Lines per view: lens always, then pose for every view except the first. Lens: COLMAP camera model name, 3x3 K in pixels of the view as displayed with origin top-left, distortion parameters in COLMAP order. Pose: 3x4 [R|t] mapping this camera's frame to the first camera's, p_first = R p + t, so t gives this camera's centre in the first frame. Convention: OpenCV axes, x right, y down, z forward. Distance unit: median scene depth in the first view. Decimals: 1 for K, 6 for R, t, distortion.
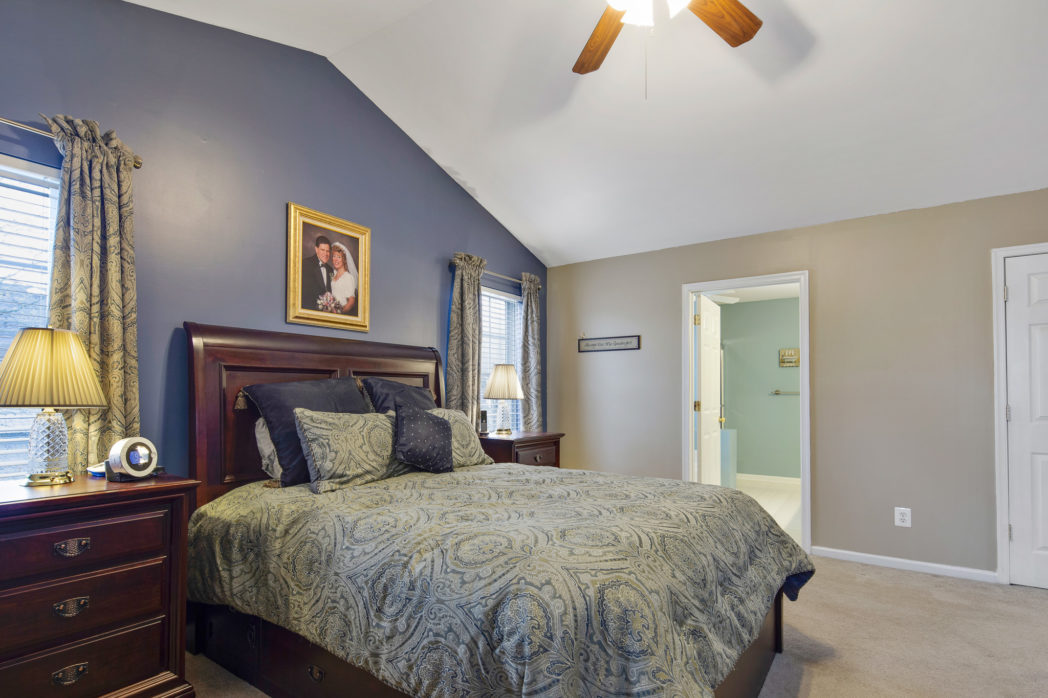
lens RADIAL K [[521.9, 0, 523.0], [0, 521.9, 386.4], [0, 0, 1]] dist [0.000151, -0.000026]
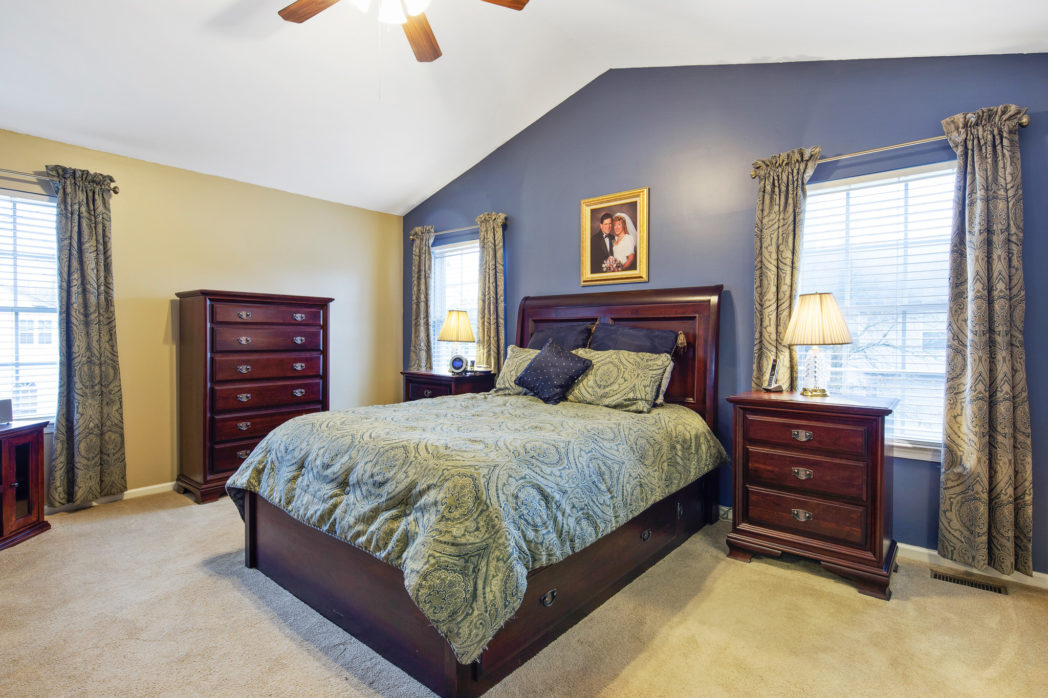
lens RADIAL K [[511.0, 0, 524.0], [0, 511.0, 349.0], [0, 0, 1]] dist [0.000320, 0.000099]
pose [[-0.096332, 0.023762, -0.995066, 0.879659], [0.007144, 0.999706, 0.023182, 0.013852], [0.995324, -0.004876, -0.096473, 0.908060]]
